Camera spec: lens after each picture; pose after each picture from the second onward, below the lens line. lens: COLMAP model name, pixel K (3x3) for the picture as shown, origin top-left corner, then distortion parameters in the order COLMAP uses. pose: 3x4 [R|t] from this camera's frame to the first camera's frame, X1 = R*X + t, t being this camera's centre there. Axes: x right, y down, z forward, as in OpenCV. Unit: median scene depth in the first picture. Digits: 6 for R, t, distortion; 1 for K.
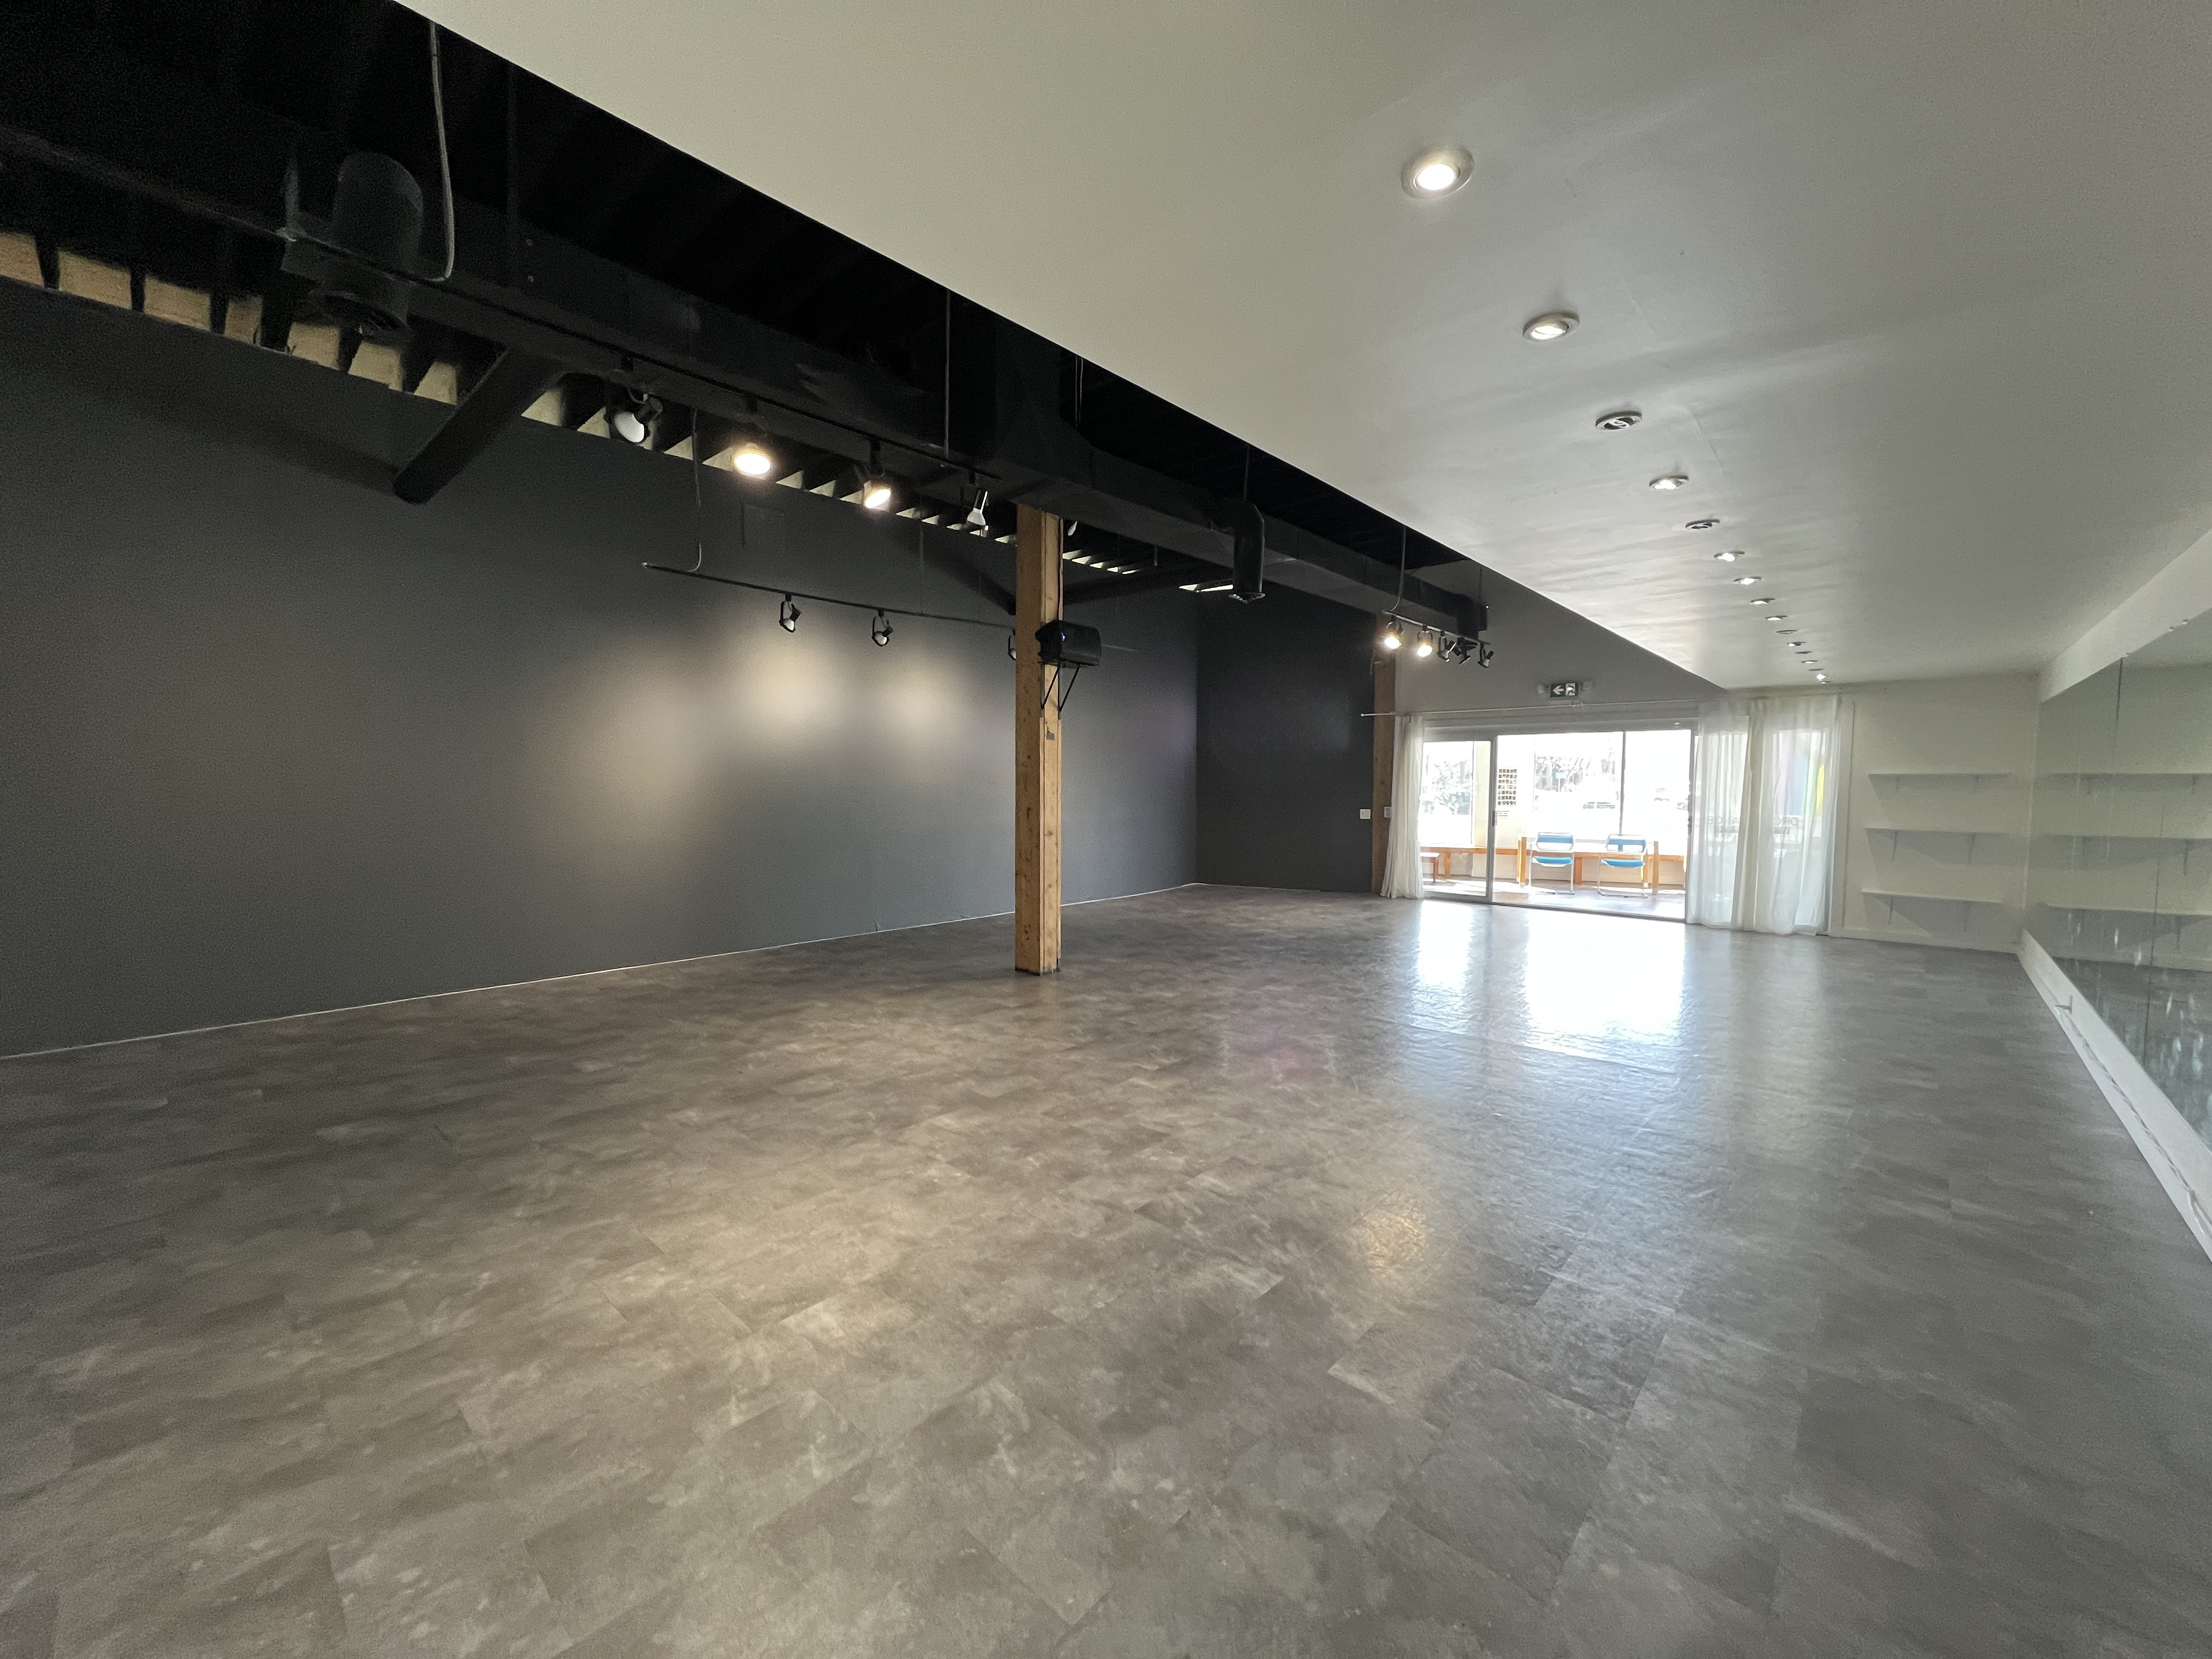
lens RADIAL K [[886.2, 0, 1096.2], [0, 886.2, 835.9], [0, 0, 1]] dist [0.002017, 0.000550]
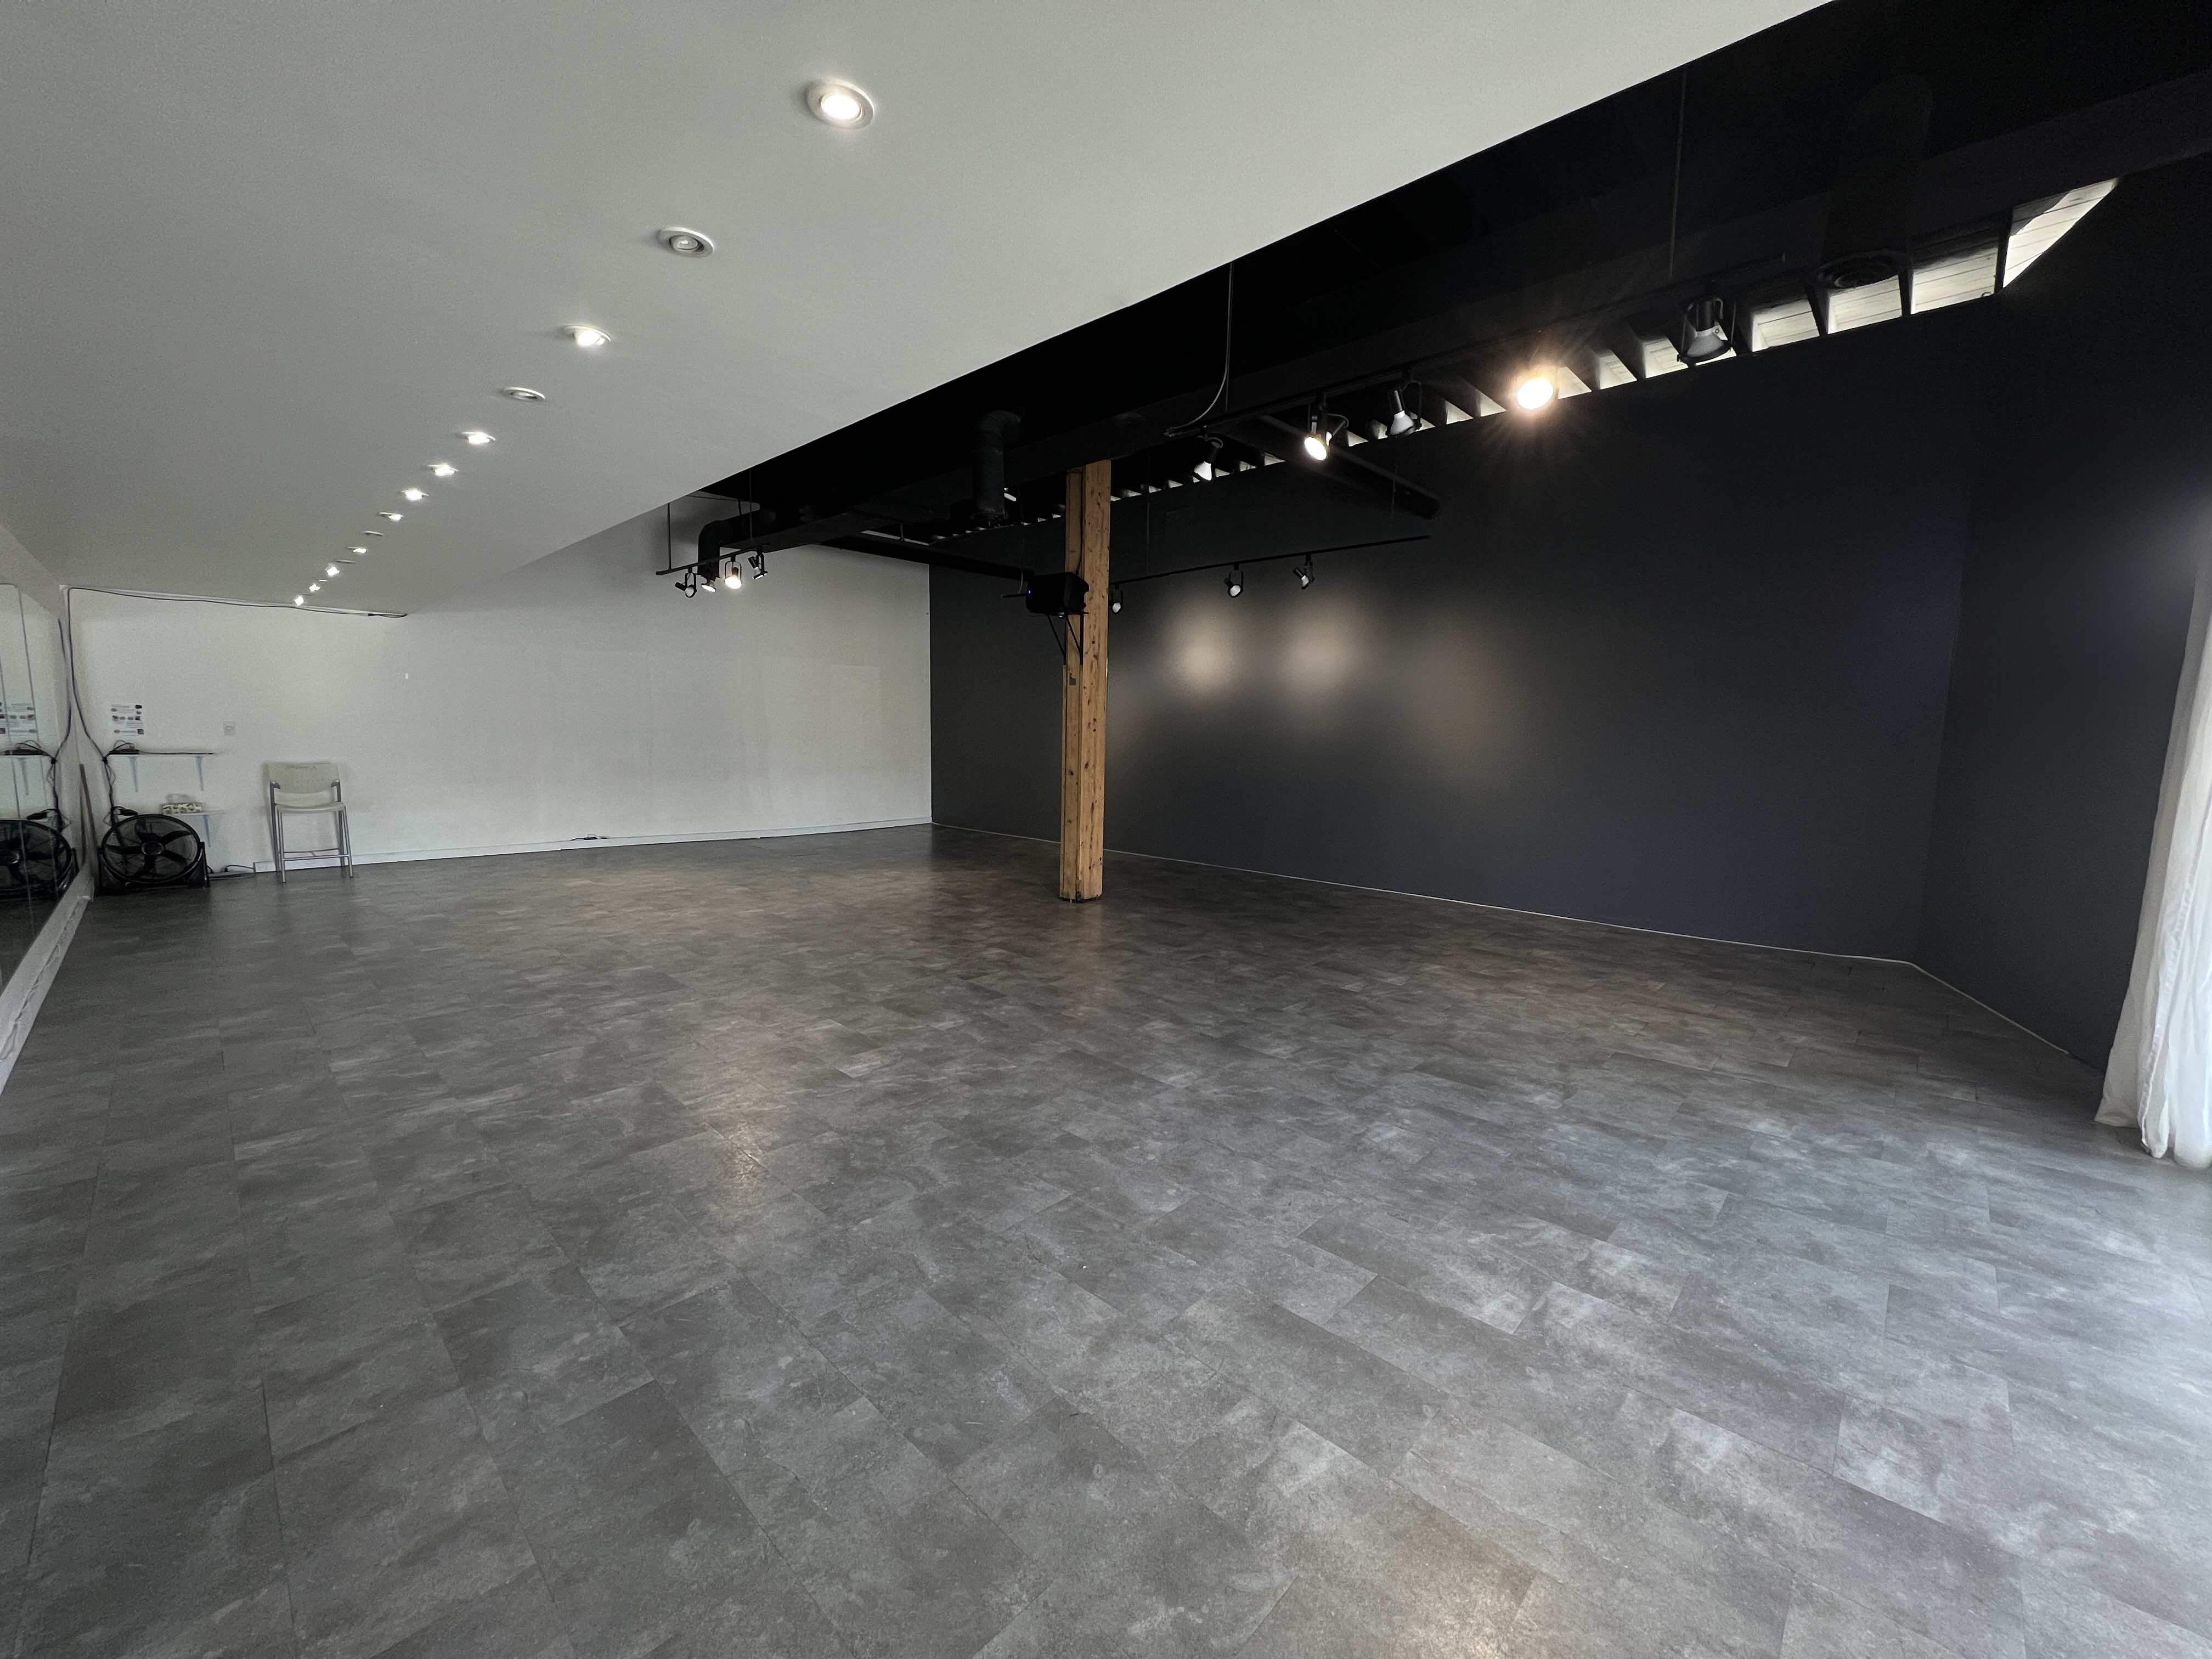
lens RADIAL K [[886.2, 0, 1096.2], [0, 886.2, 827.3], [0, 0, 1]] dist [0.002017, 0.000550]
pose [[-0.037755, 0.113769, -0.992790, 0.725680], [-0.089202, 0.989148, 0.116744, -0.044889], [0.995298, 0.092967, -0.027197, 0.763727]]
